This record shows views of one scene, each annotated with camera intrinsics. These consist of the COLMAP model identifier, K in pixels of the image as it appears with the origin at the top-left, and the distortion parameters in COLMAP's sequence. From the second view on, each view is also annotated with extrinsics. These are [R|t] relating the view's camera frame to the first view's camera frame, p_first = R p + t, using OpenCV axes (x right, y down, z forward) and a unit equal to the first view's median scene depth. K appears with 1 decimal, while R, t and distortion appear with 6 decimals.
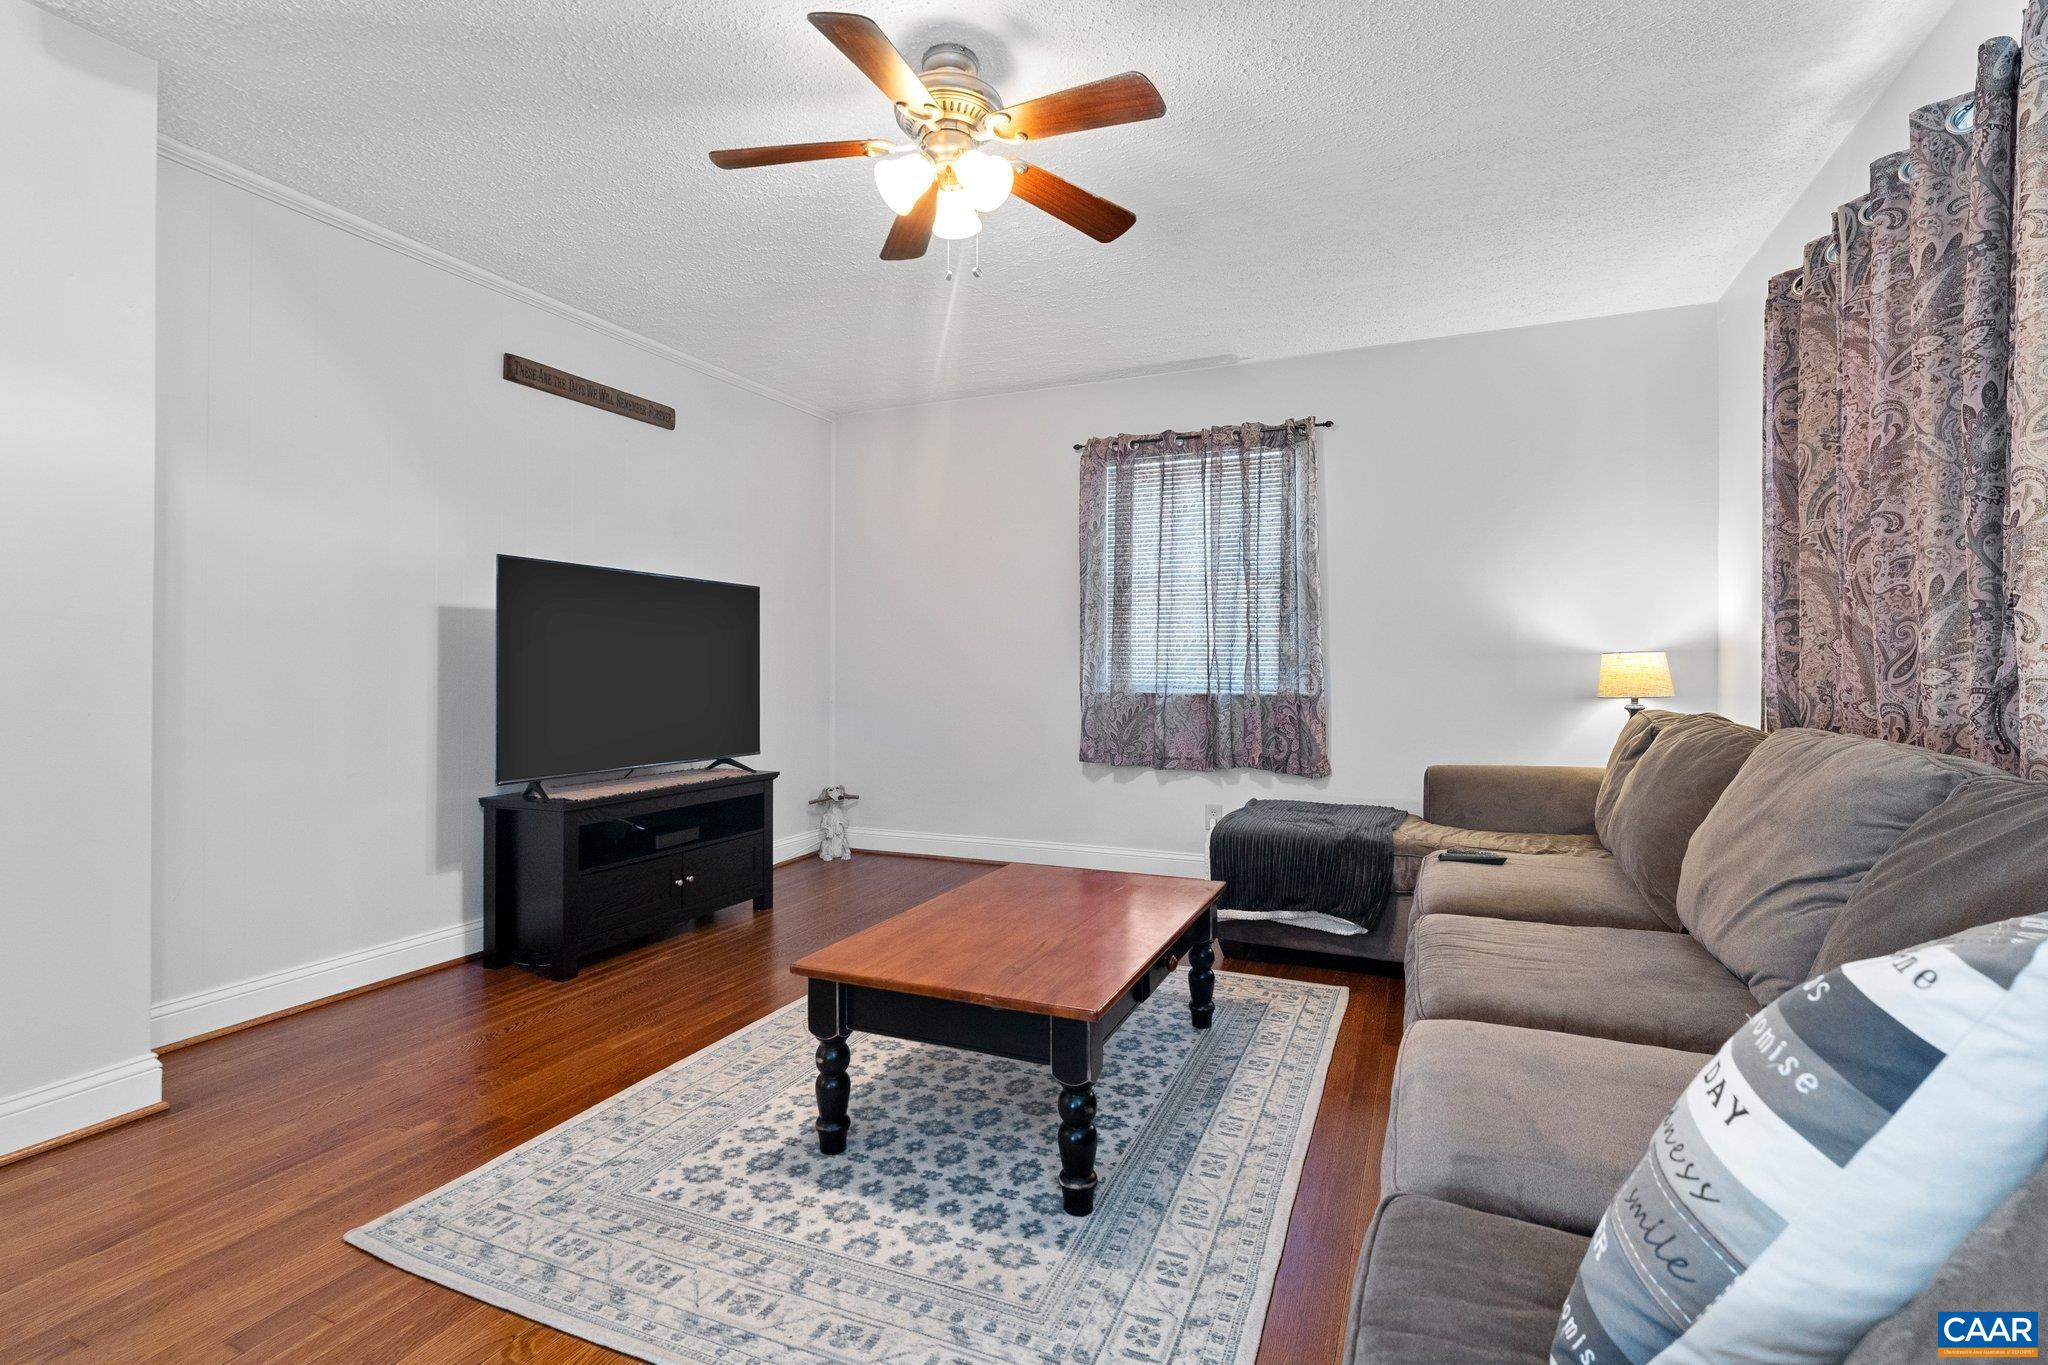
lens RADIAL K [[954.1, 0, 1016.8], [0, 954.1, 663.4], [0, 0, 1]] dist [-0.003157, 0.000060]
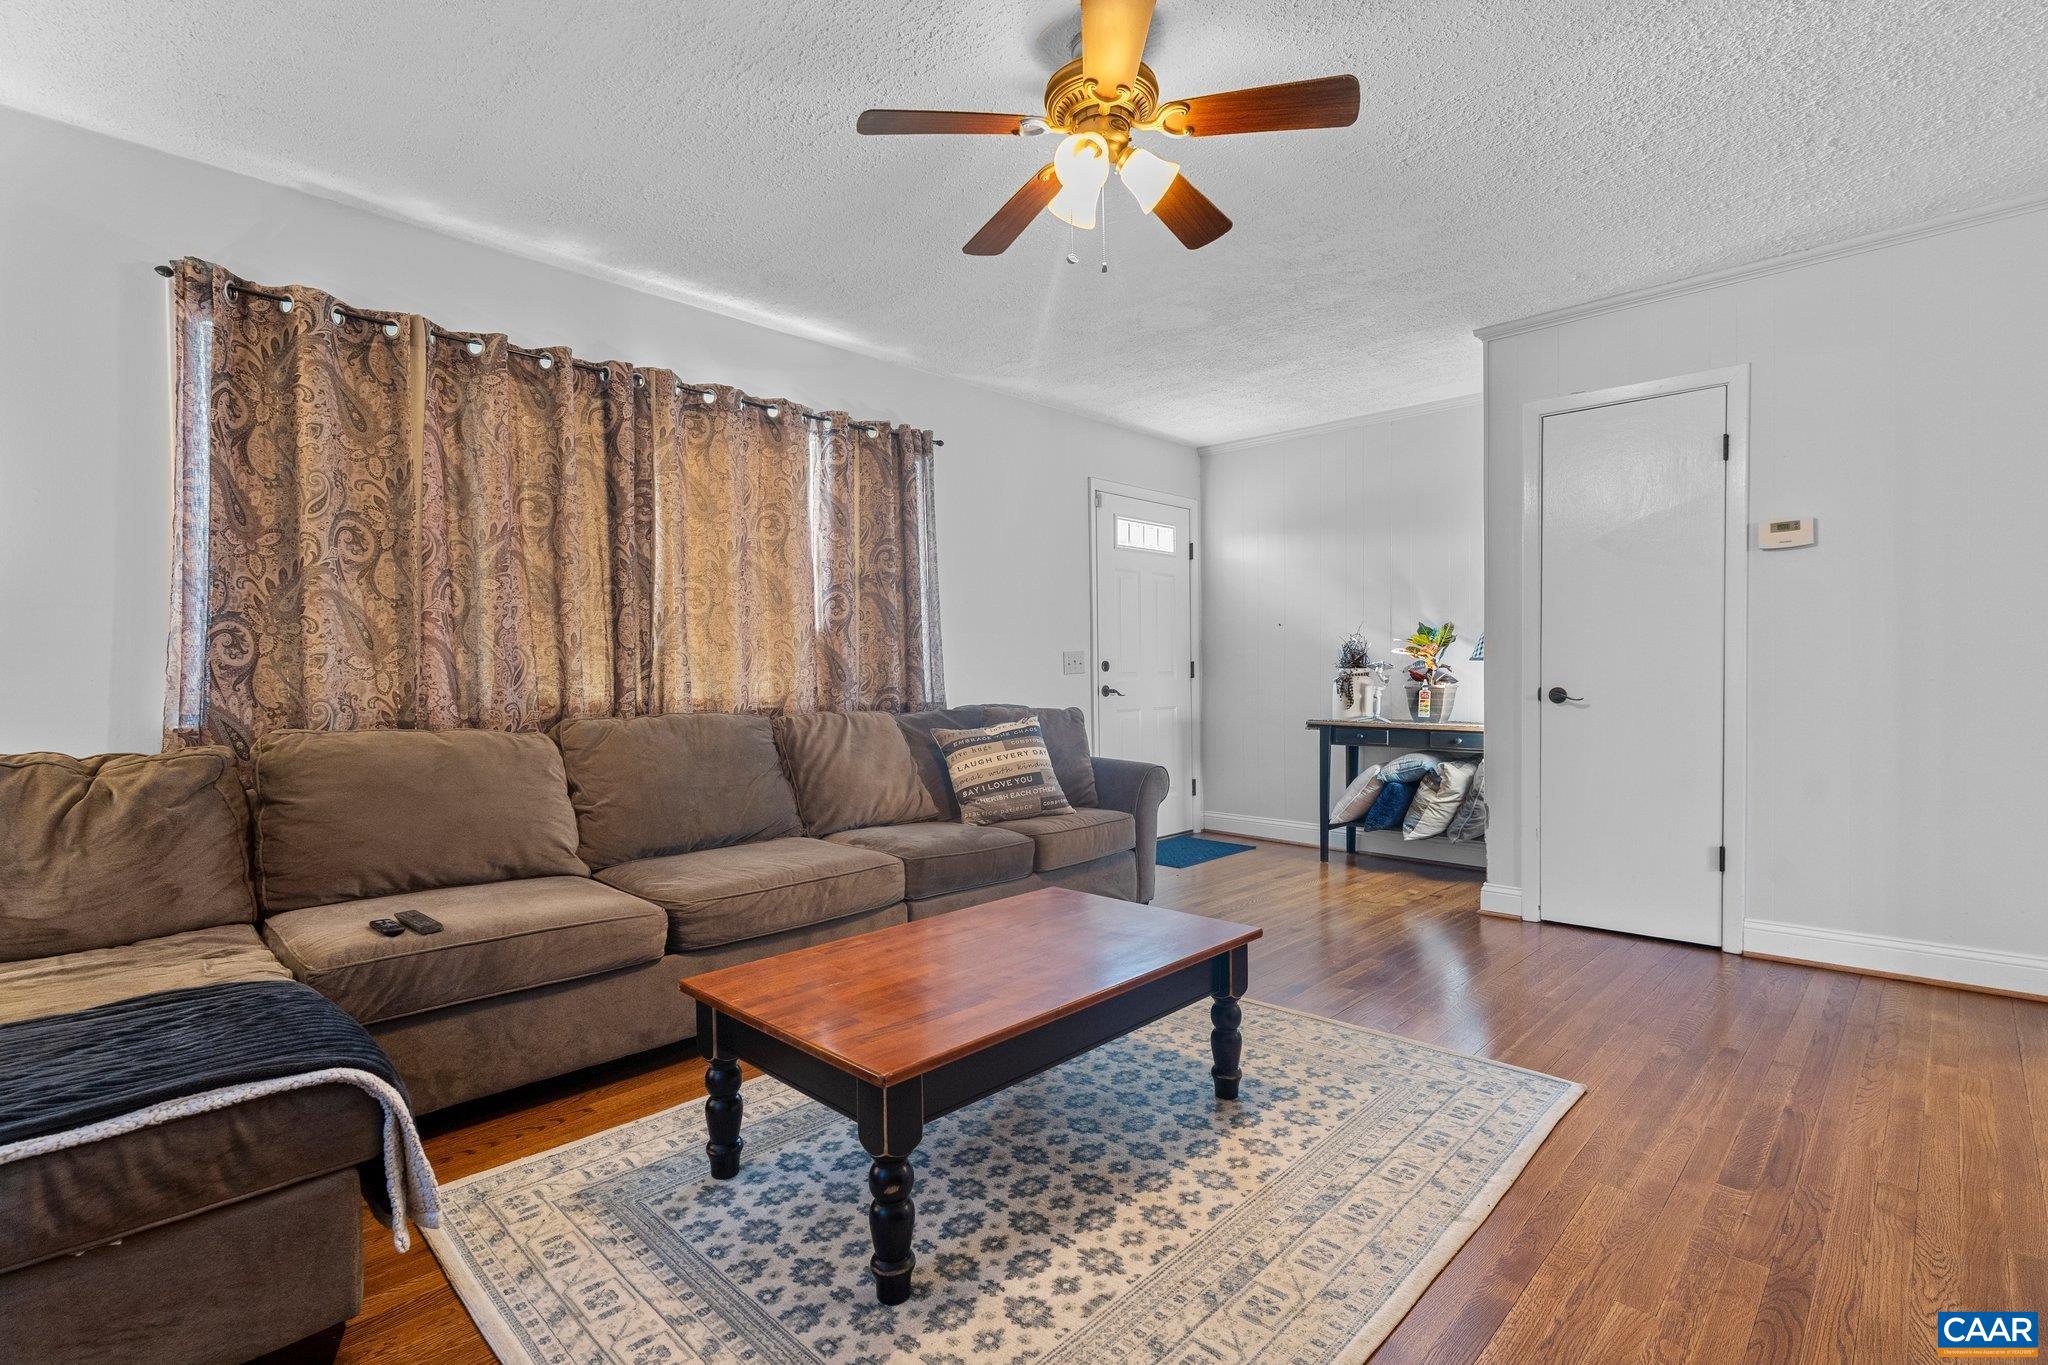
lens RADIAL K [[954.1, 0, 1038.6], [0, 954.1, 690.3], [0, 0, 1]] dist [-0.003157, 0.000060]
pose [[-0.944648, 0.004666, 0.328052, -0.326908], [0.010269, 0.999829, 0.015348, 0.009350], [-0.327924, 0.017868, -0.944535, 1.961660]]
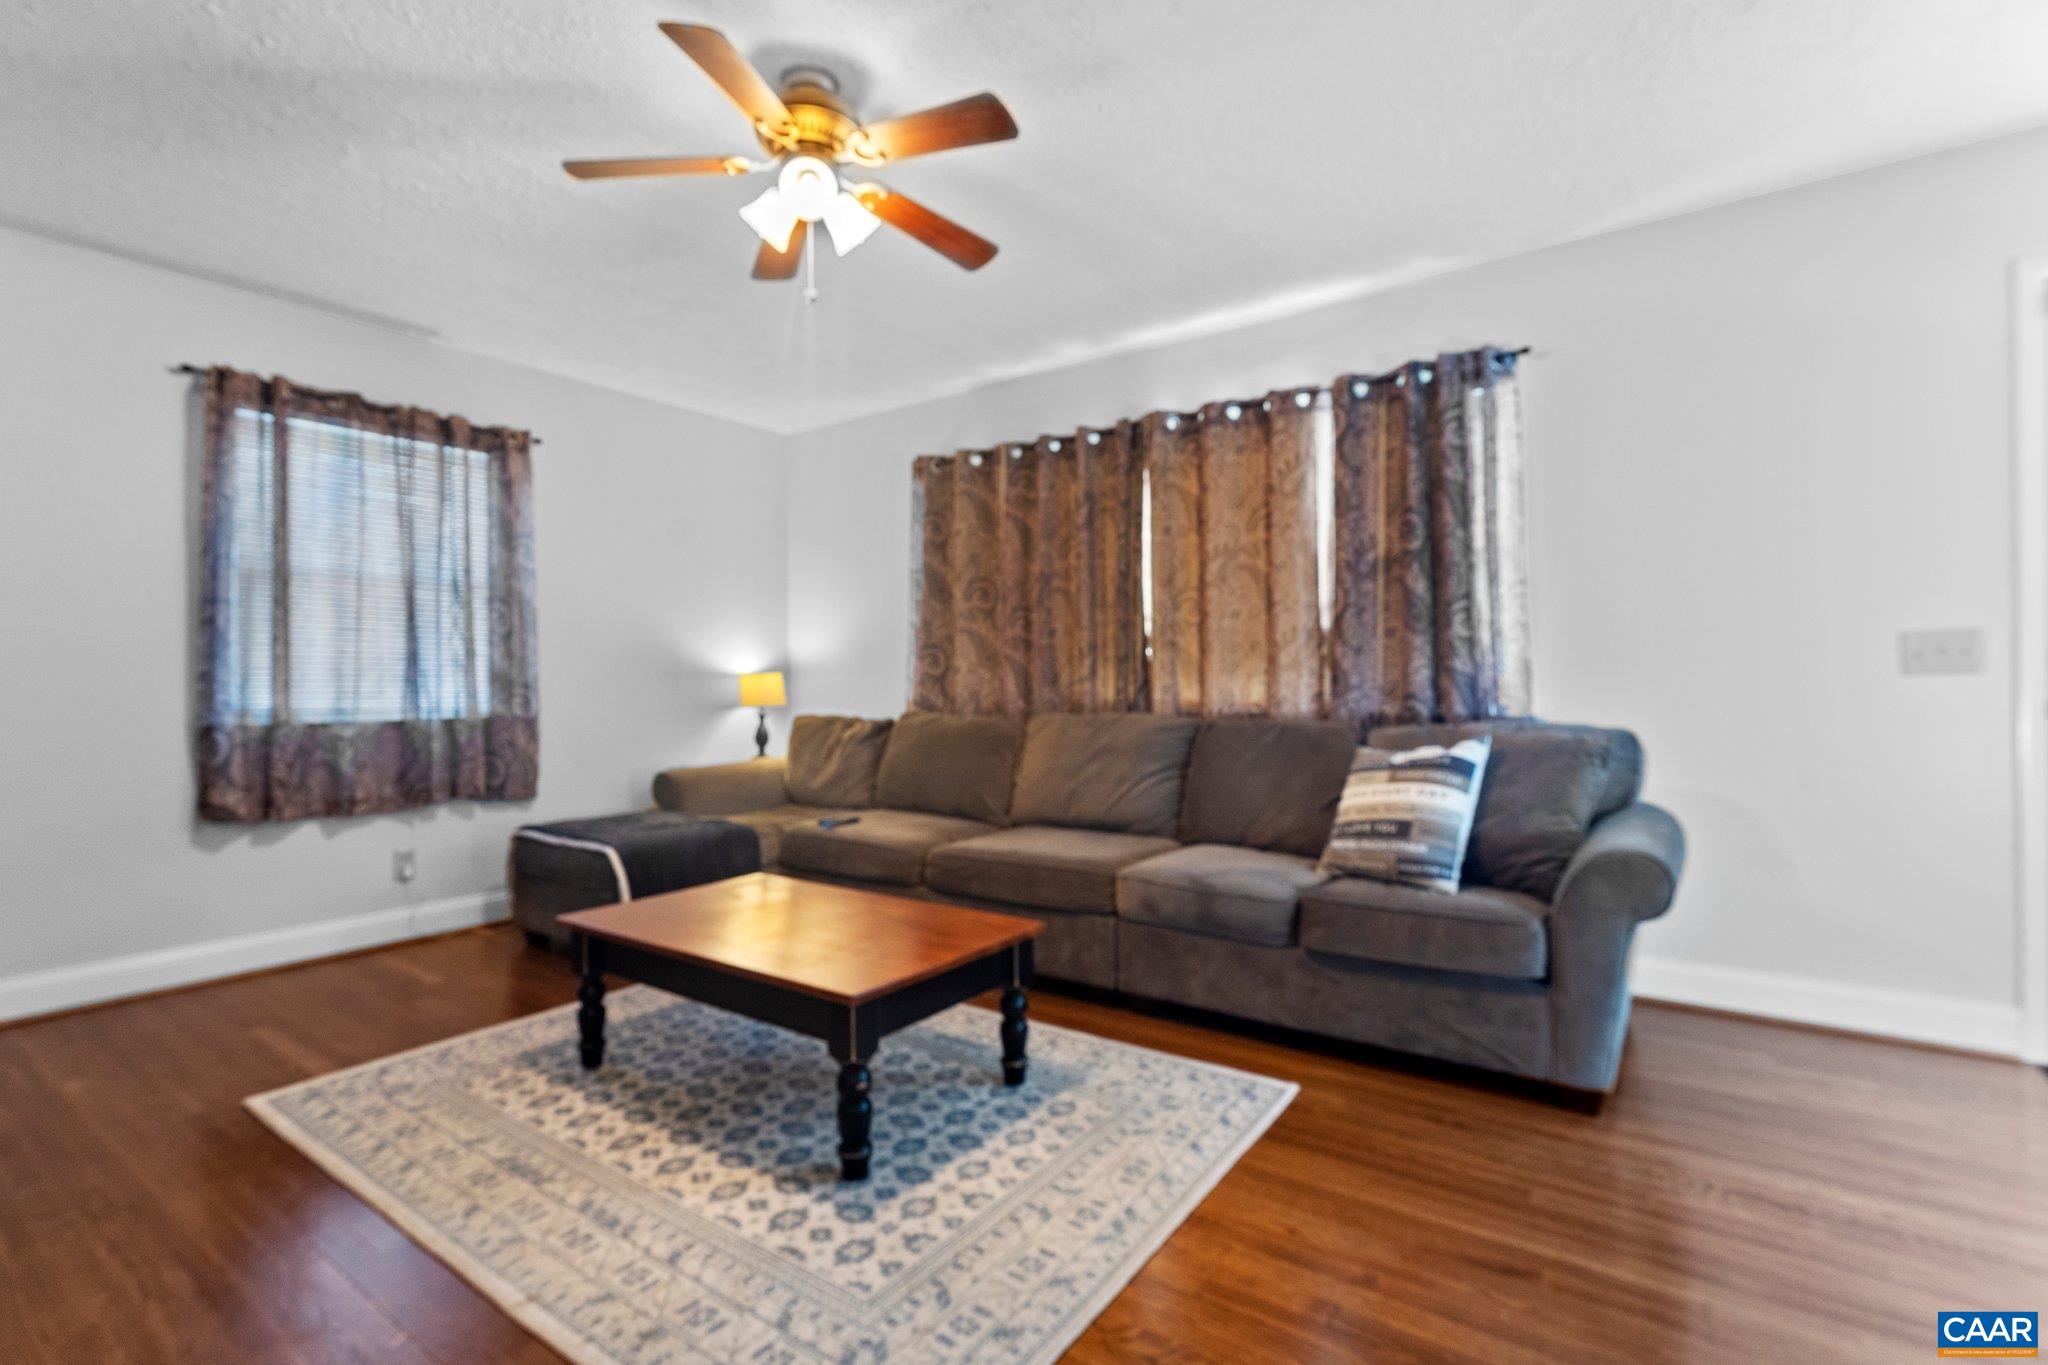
lens RADIAL K [[954.1, 0, 1015.1], [0, 954.1, 683.5], [0, 0, 1]] dist [-0.003157, 0.000060]
pose [[0.208163, -0.002847, 0.978090, -1.020633], [0.007369, 0.999972, 0.001342, 0.006336], [-0.978066, 0.006928, 0.208179, 0.583873]]
